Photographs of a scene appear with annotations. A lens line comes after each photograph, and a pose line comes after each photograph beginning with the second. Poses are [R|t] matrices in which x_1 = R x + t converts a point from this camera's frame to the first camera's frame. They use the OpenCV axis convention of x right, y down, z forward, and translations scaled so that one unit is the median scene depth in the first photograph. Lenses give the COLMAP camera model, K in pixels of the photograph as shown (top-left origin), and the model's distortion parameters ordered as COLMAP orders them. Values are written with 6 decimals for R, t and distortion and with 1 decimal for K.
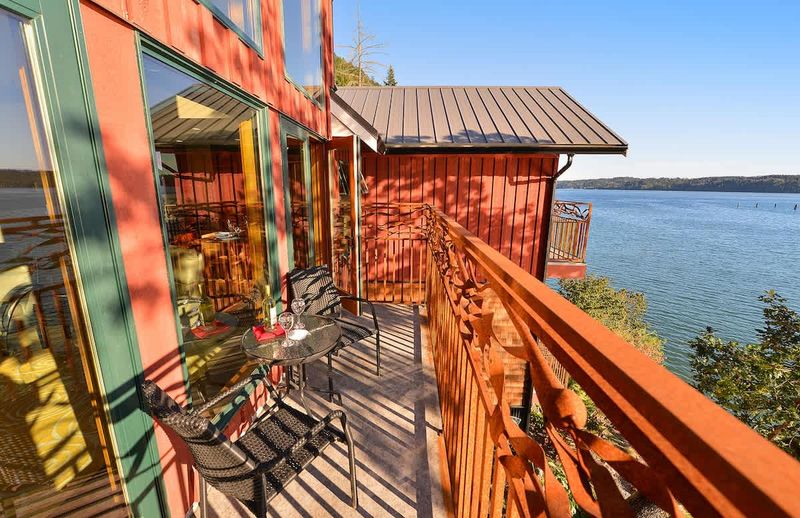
lens RADIAL K [[323.4, 0, 400.0], [0, 323.4, 259.0], [0, 0, 1]] dist [-0.001412, 0.000250]
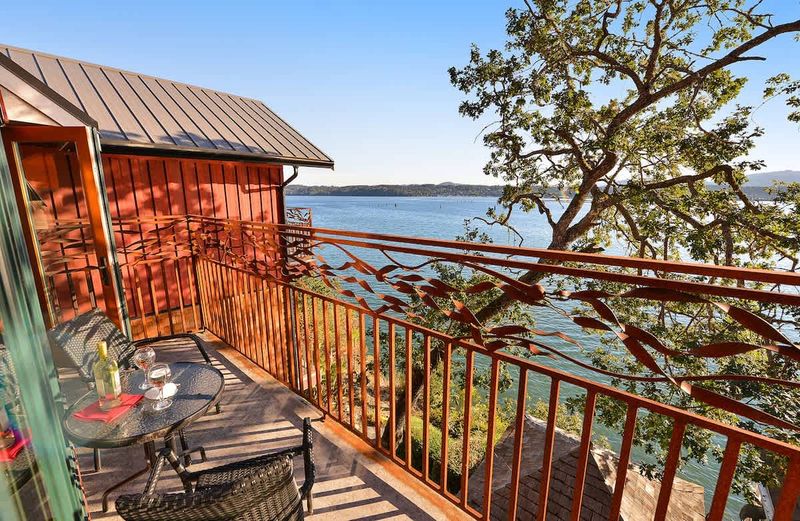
lens RADIAL K [[323.4, 0, 400.0], [0, 323.4, 260.5], [0, 0, 1]] dist [-0.001412, 0.000250]
pose [[0.622751, -0.166325, 0.764537, -0.156337], [0.178808, 0.981539, 0.067887, -0.006984], [-0.761714, 0.094429, 0.640995, 0.015247]]
